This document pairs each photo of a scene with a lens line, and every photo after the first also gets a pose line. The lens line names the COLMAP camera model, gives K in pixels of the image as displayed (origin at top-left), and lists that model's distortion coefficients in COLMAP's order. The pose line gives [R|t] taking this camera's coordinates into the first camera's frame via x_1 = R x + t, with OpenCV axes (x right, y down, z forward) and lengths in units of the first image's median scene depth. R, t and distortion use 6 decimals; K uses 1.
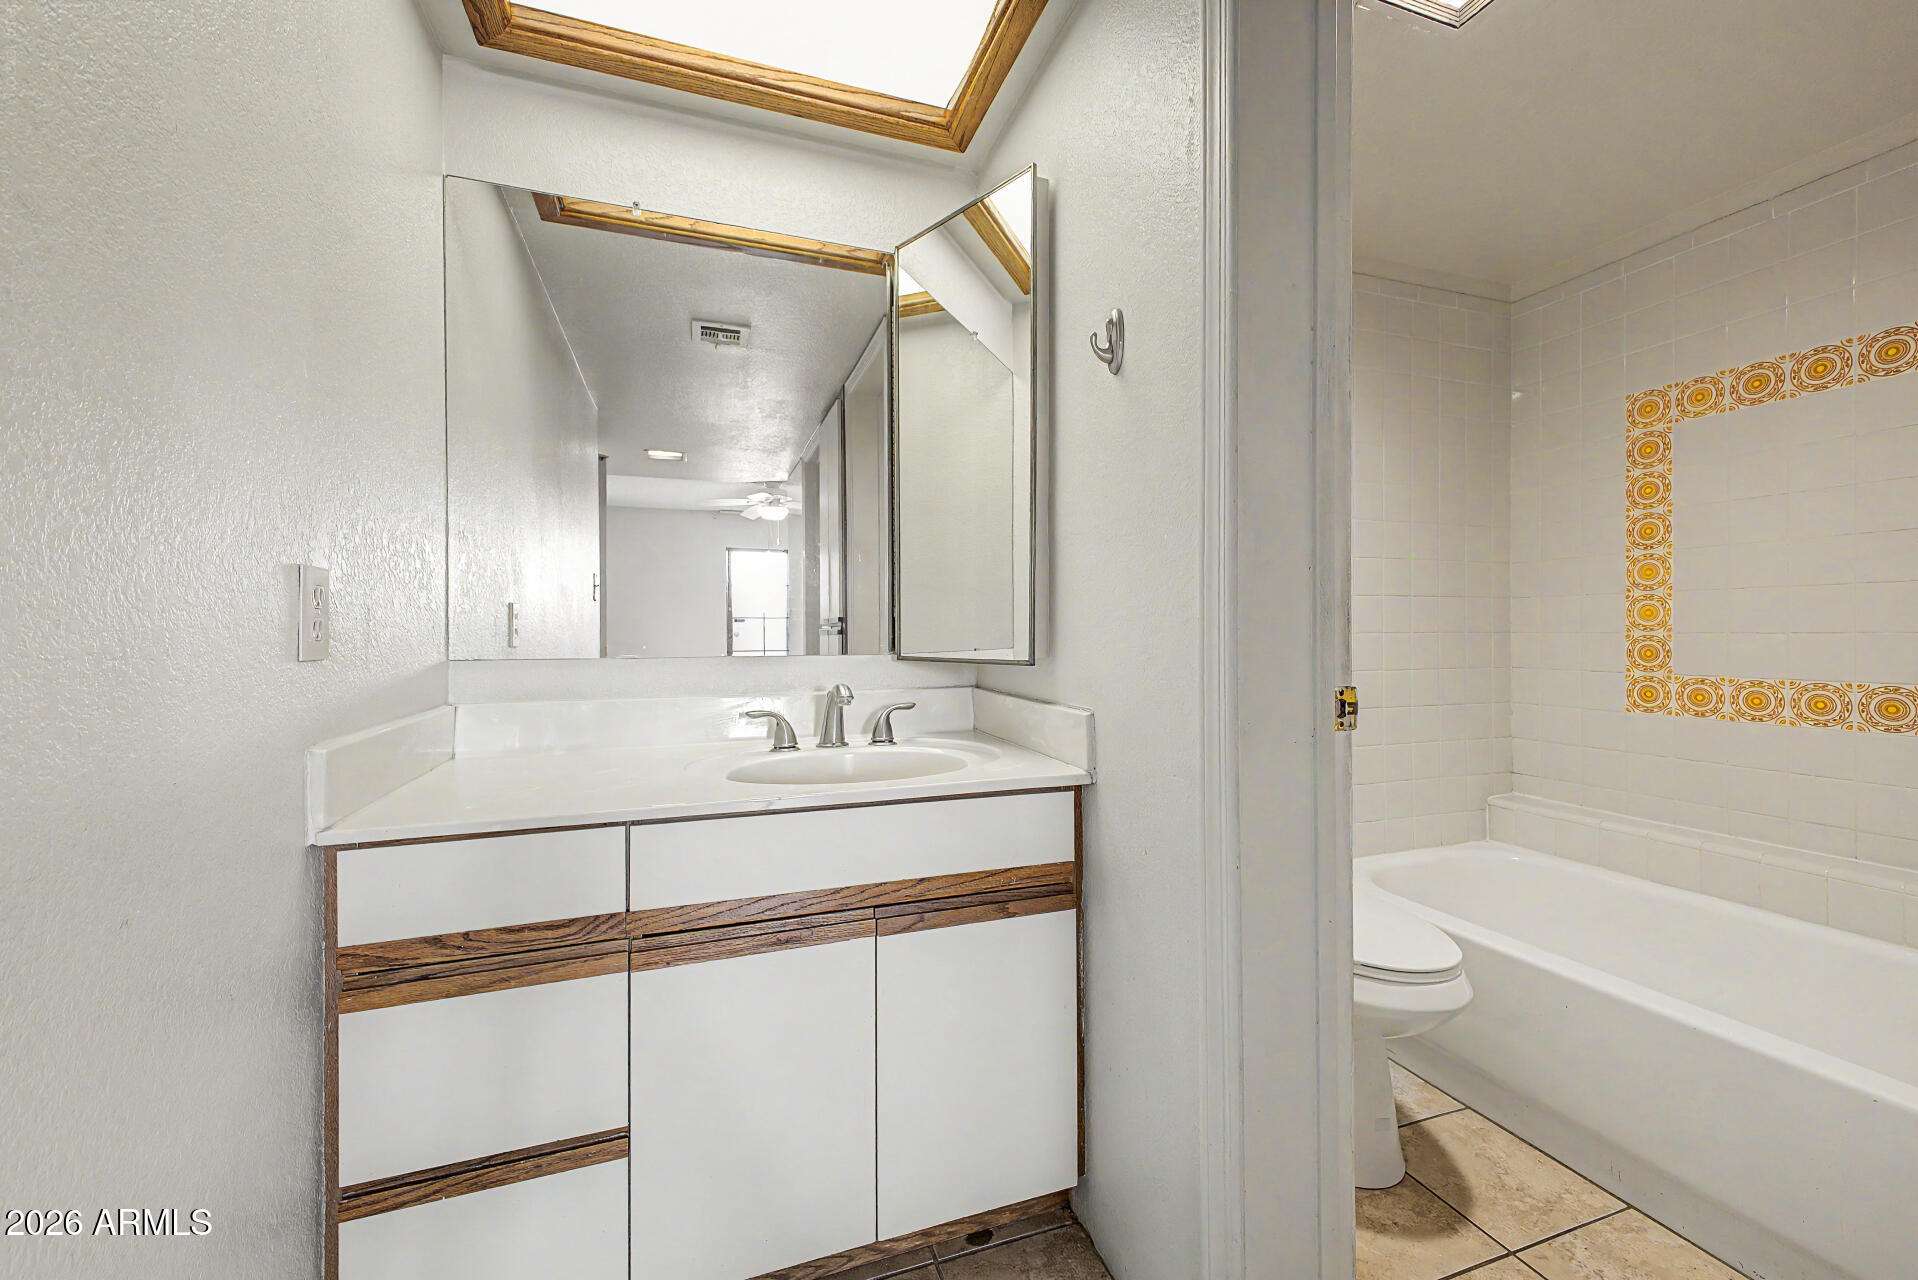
lens RADIAL K [[773.0, 0, 959.0], [0, 773.0, 631.2], [0, 0, 1]] dist [0.013387, -0.000125]
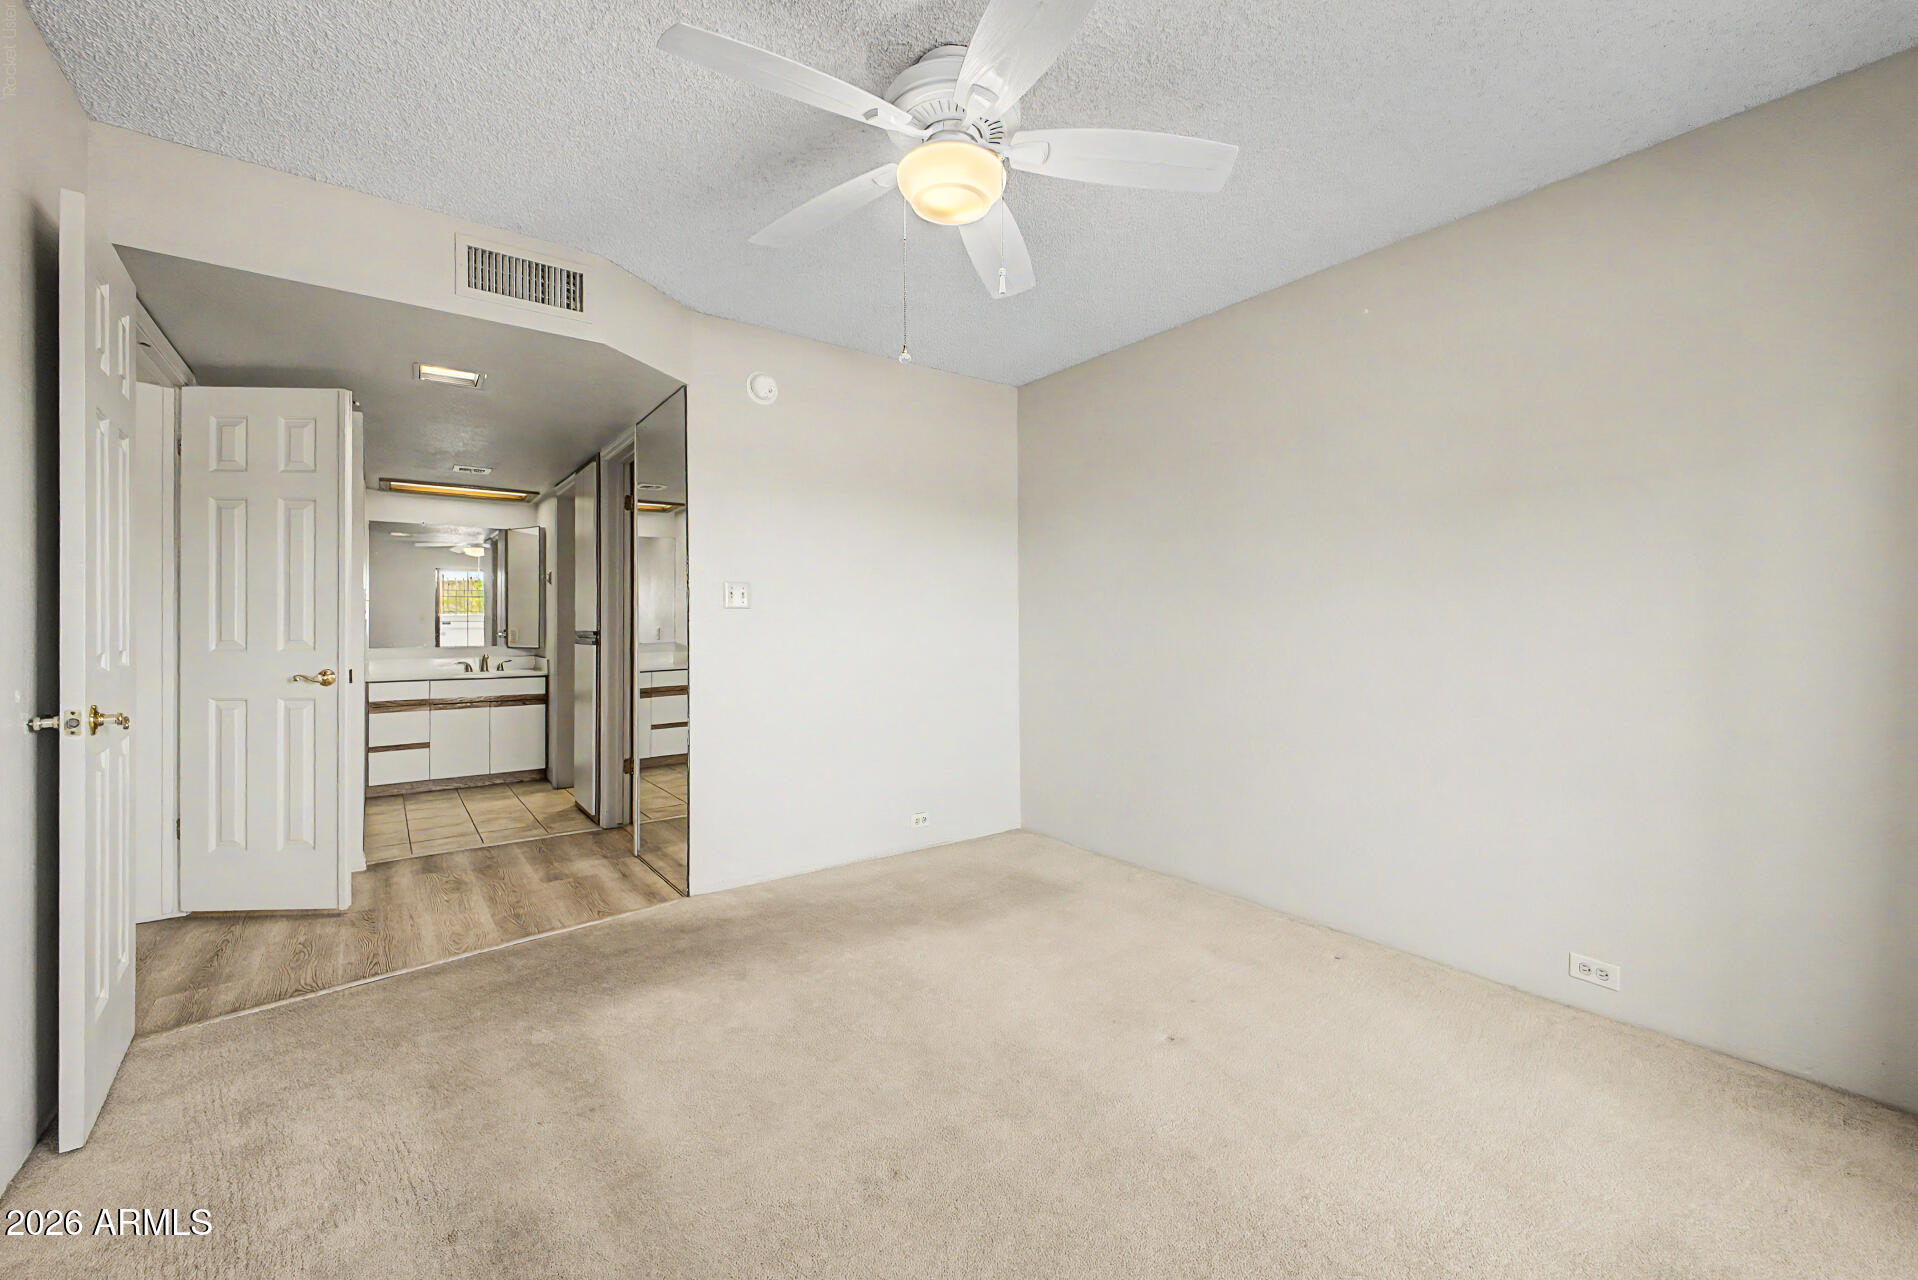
lens RADIAL K [[773.0, 0, 959.0], [0, 773.0, 631.2], [0, 0, 1]] dist [0.013387, -0.000125]
pose [[0.951450, 0.001351, 0.307801, 0.908932], [-0.003896, 0.999963, 0.007657, -0.083771], [-0.307779, -0.008484, 0.951420, -3.439376]]
